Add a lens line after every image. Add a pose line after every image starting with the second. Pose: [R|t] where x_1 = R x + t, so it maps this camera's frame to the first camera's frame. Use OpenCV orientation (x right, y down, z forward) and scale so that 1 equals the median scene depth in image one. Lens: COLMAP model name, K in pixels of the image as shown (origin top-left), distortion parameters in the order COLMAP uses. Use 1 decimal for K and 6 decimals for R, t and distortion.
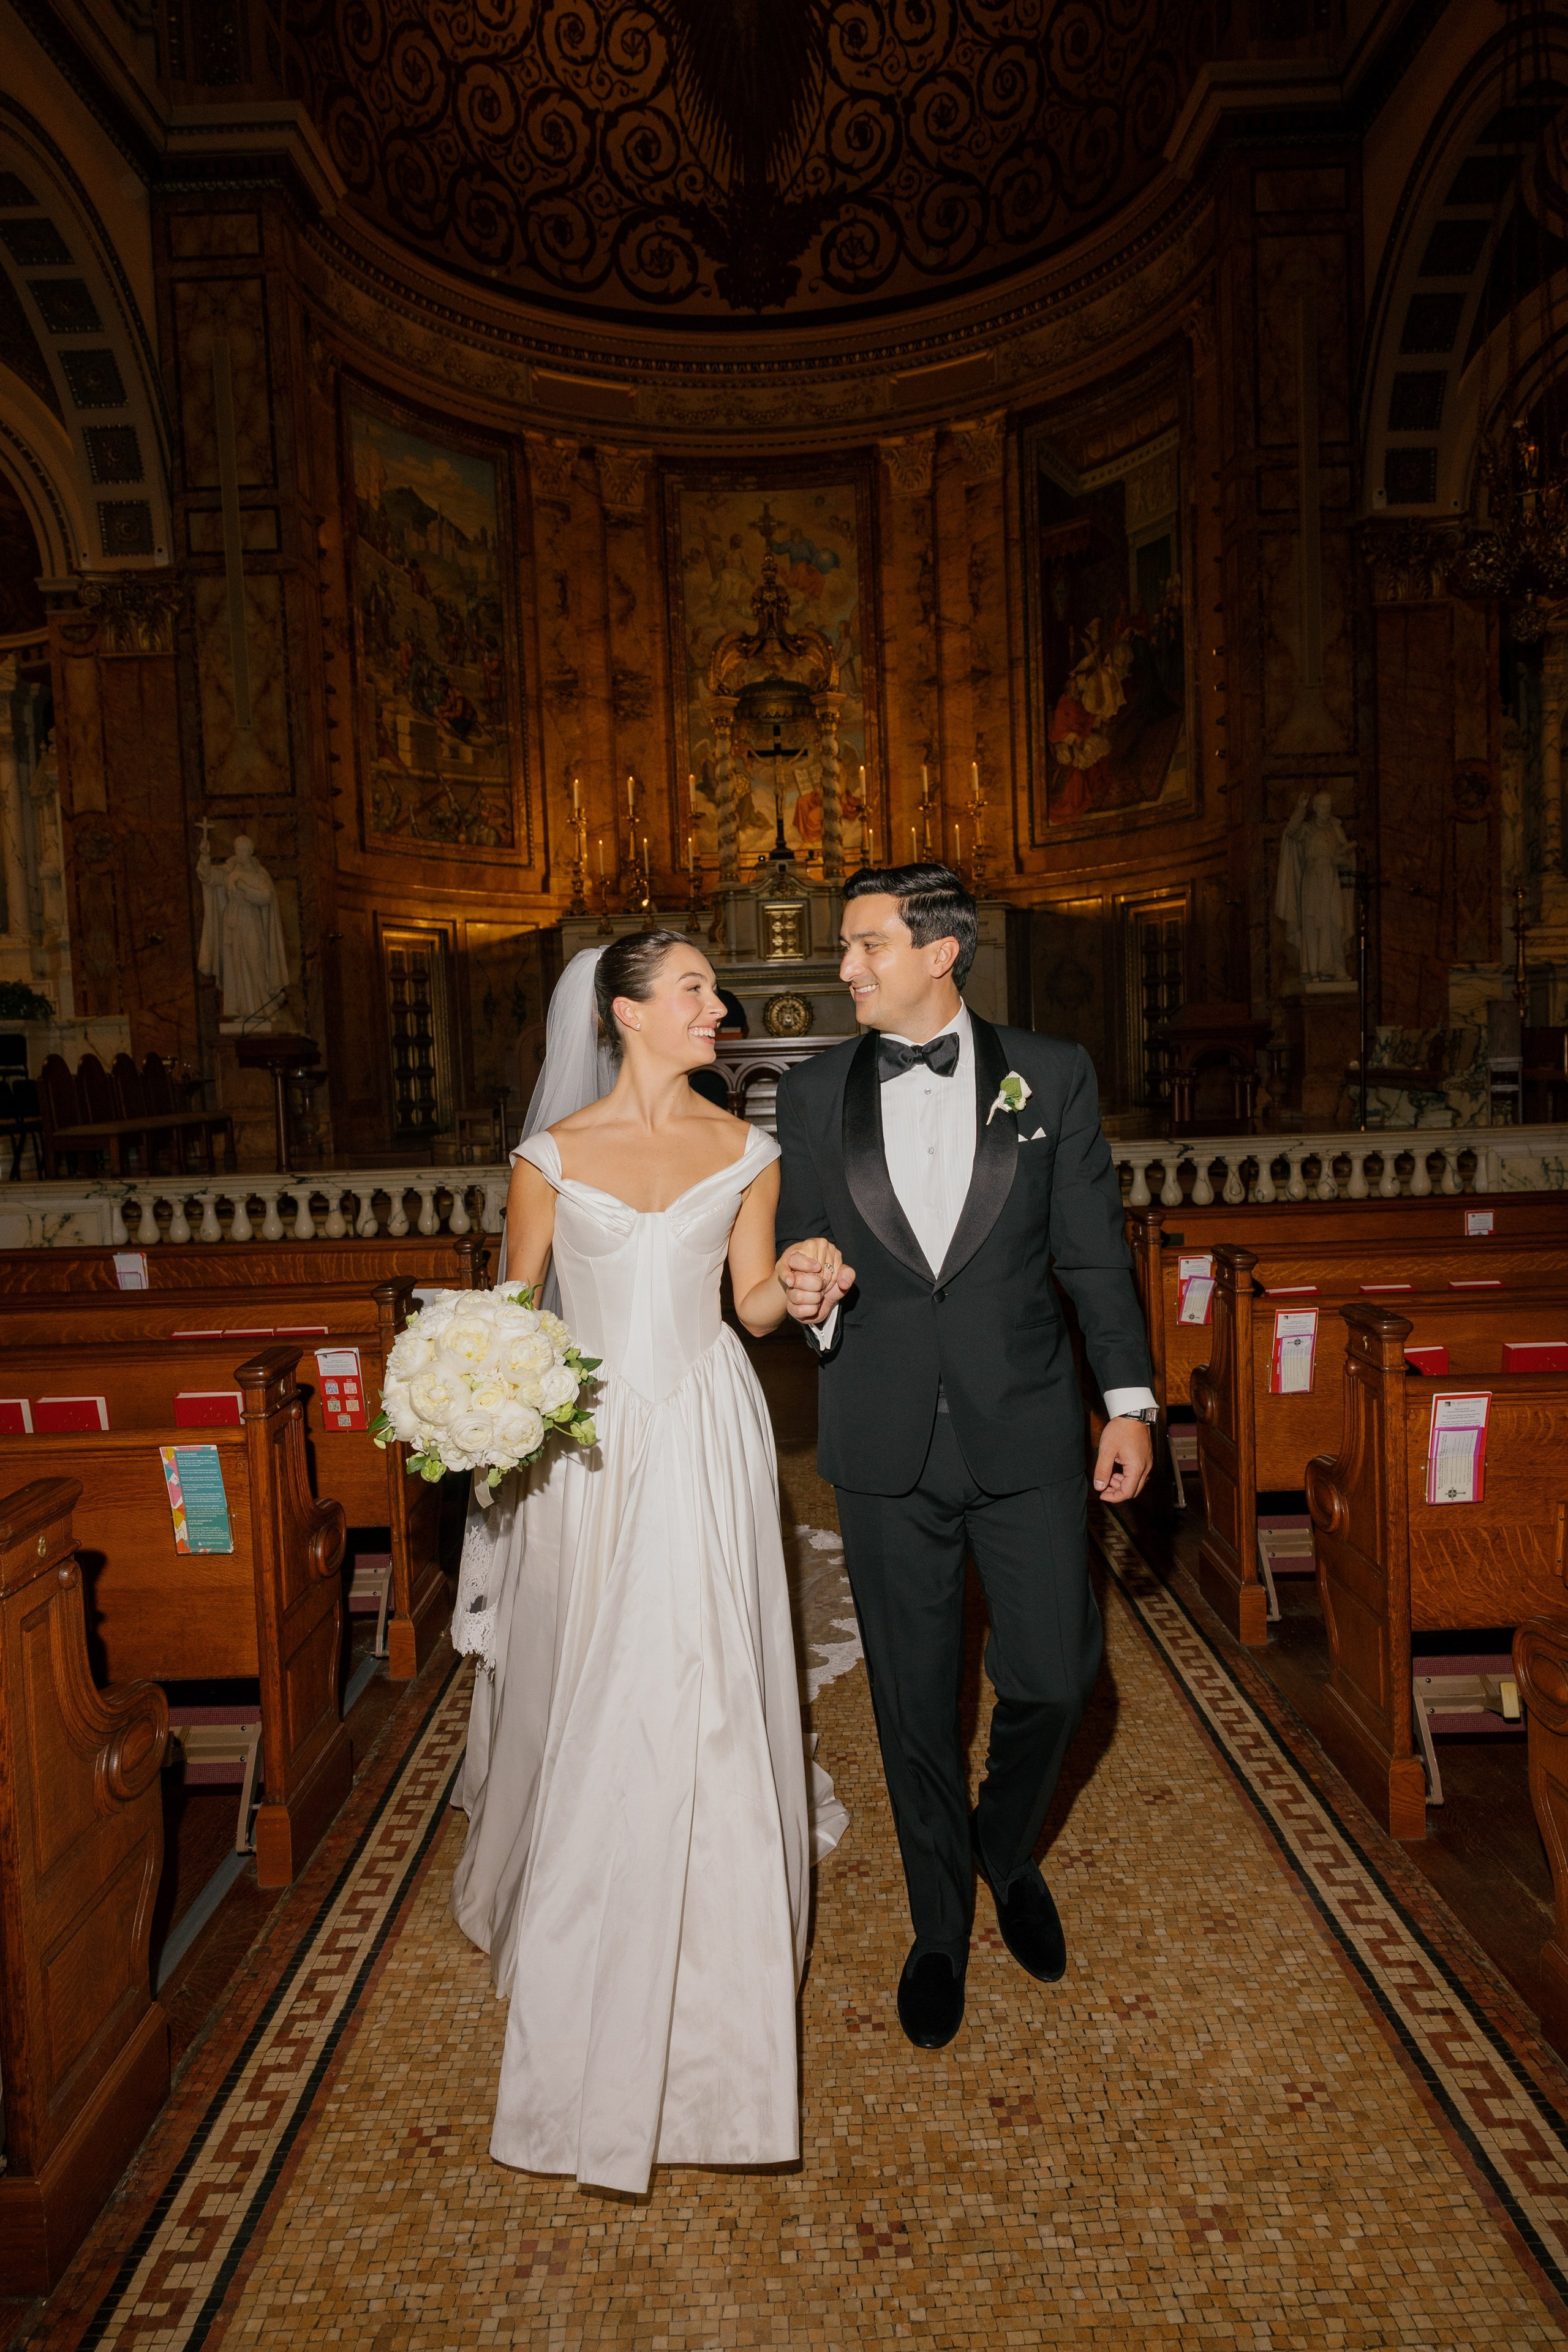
lens RADIAL K [[1574.8, 0, 788.2], [0, 1574.8, 1149.2], [0, 0, 1]] dist [0.016488, -0.014251]
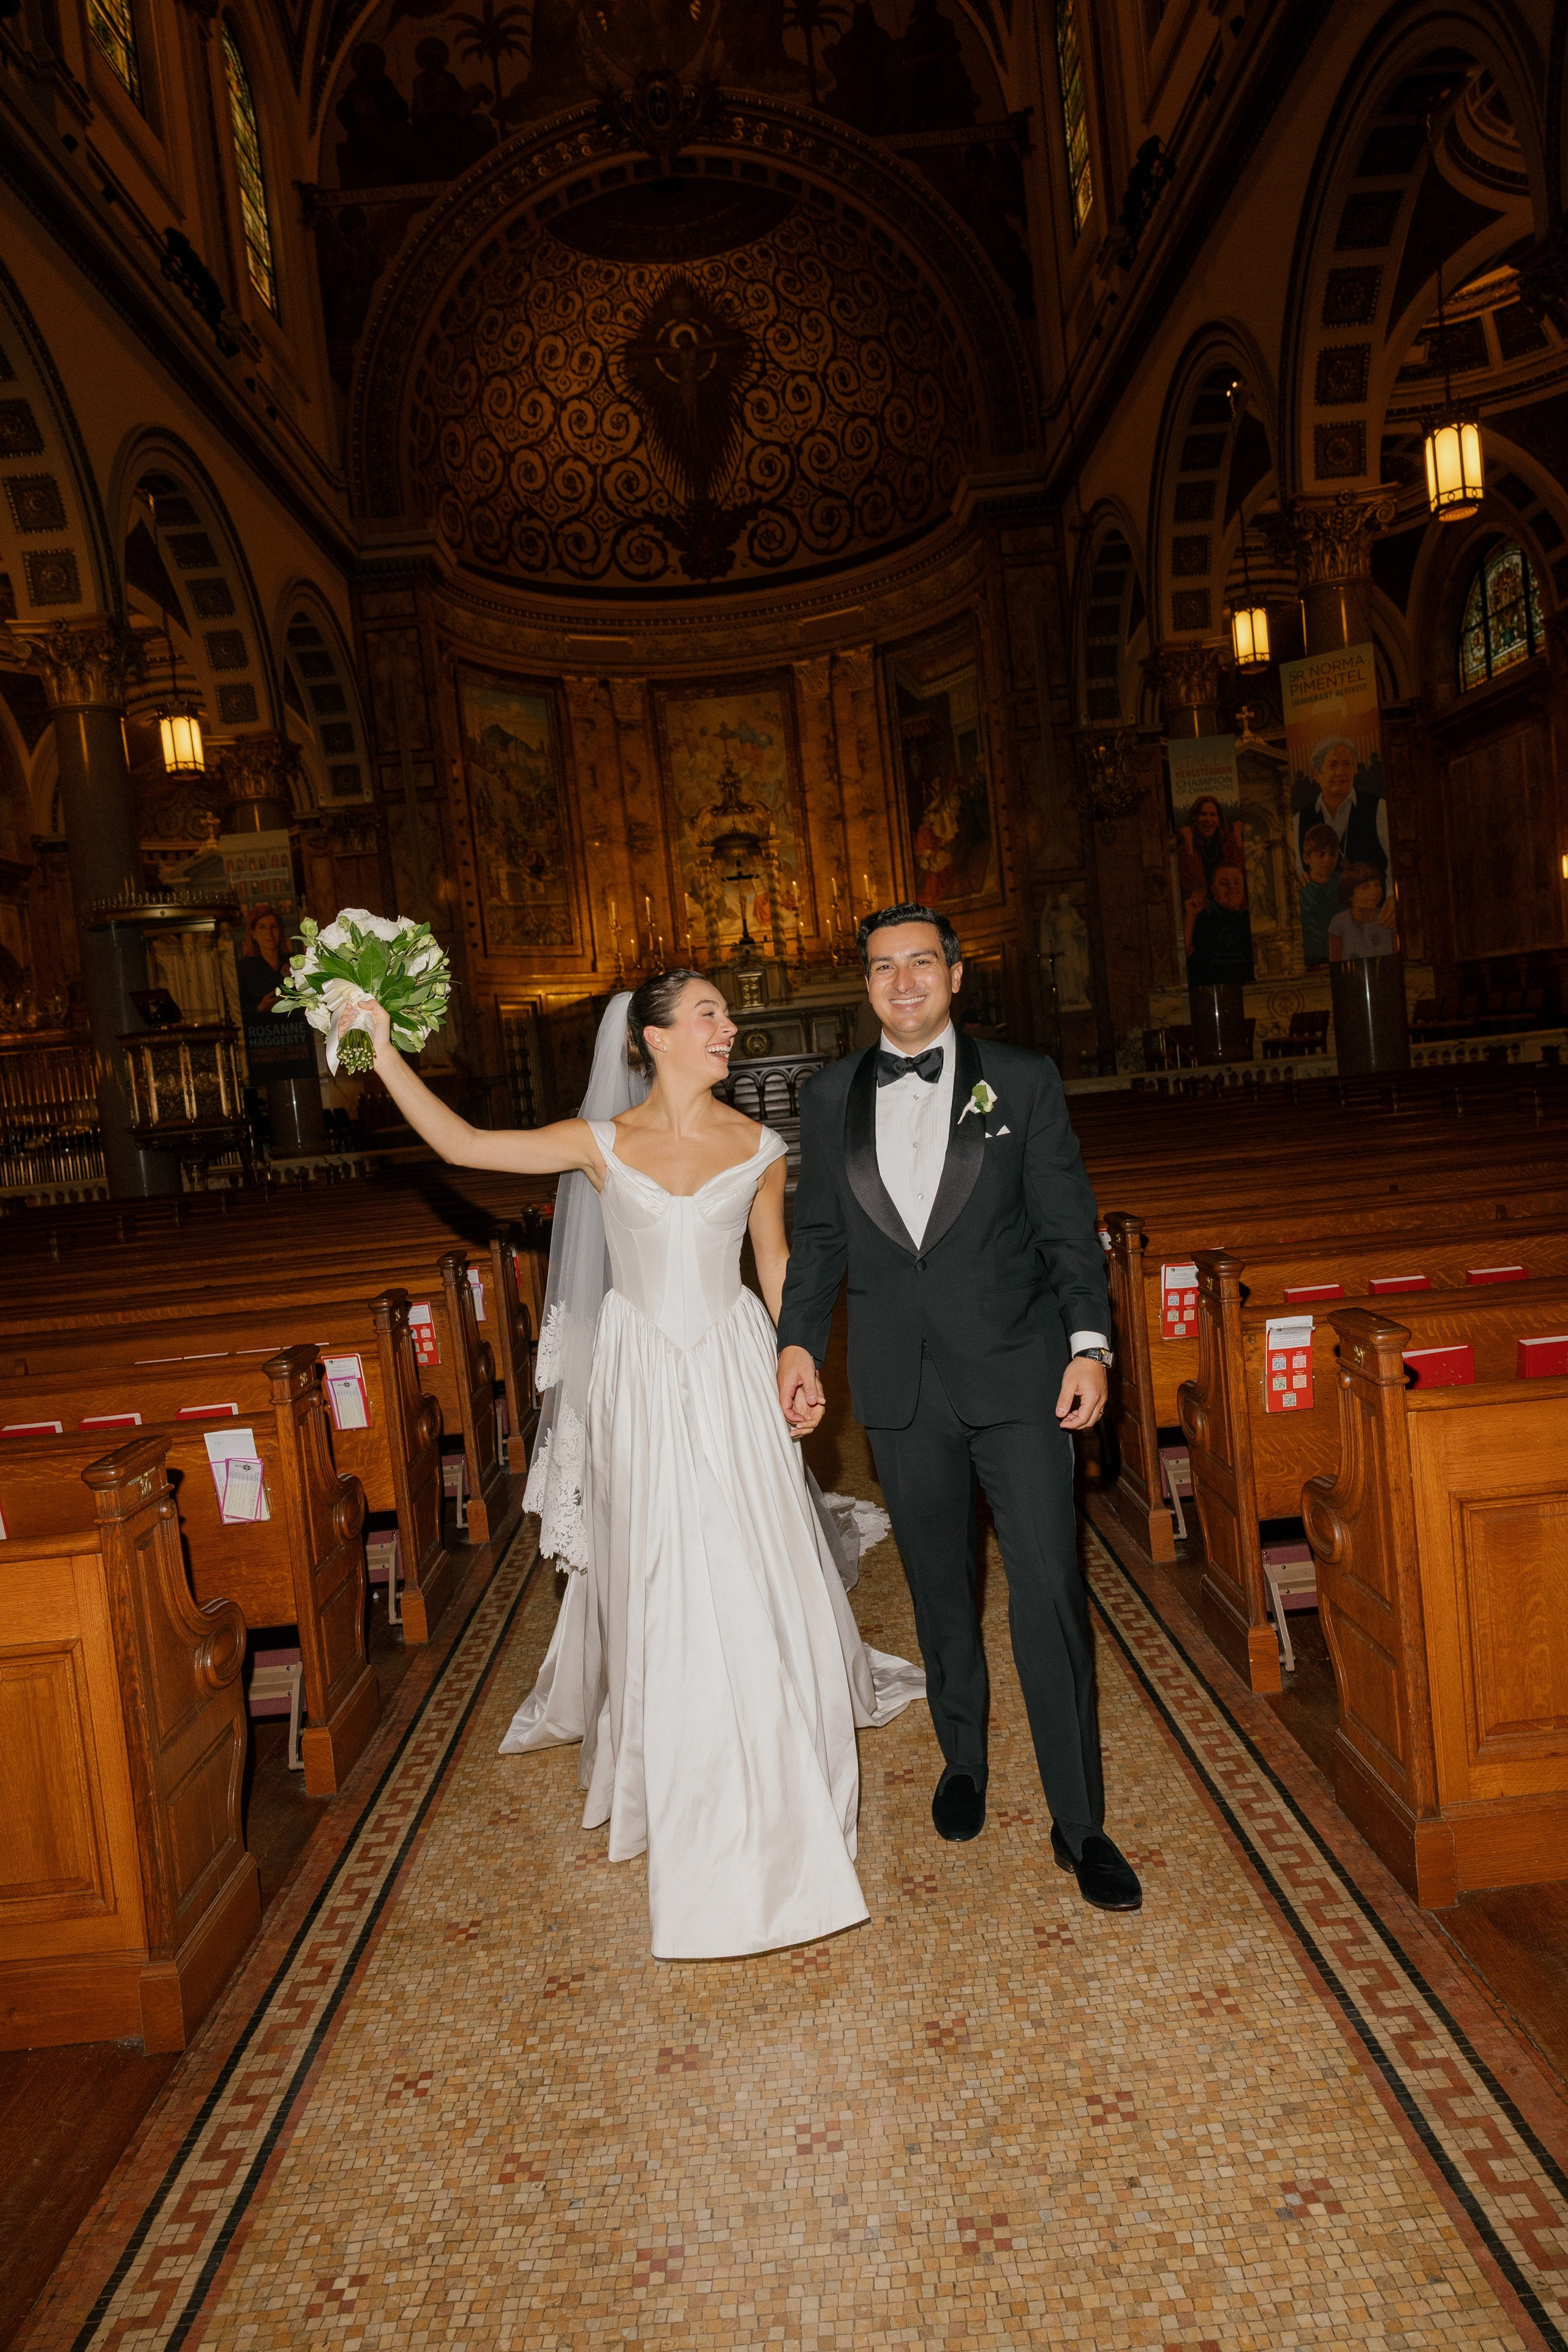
lens RADIAL K [[1581.7, 0, 782.8], [0, 1581.7, 1157.5], [0, 0, 1]] dist [0.018600, -0.017214]
pose [[0.998015, -0.062669, 0.006192, 0.008274], [0.062684, 0.998031, -0.002303, 0.033428], [-0.006036, 0.002687, 0.999978, -0.554696]]
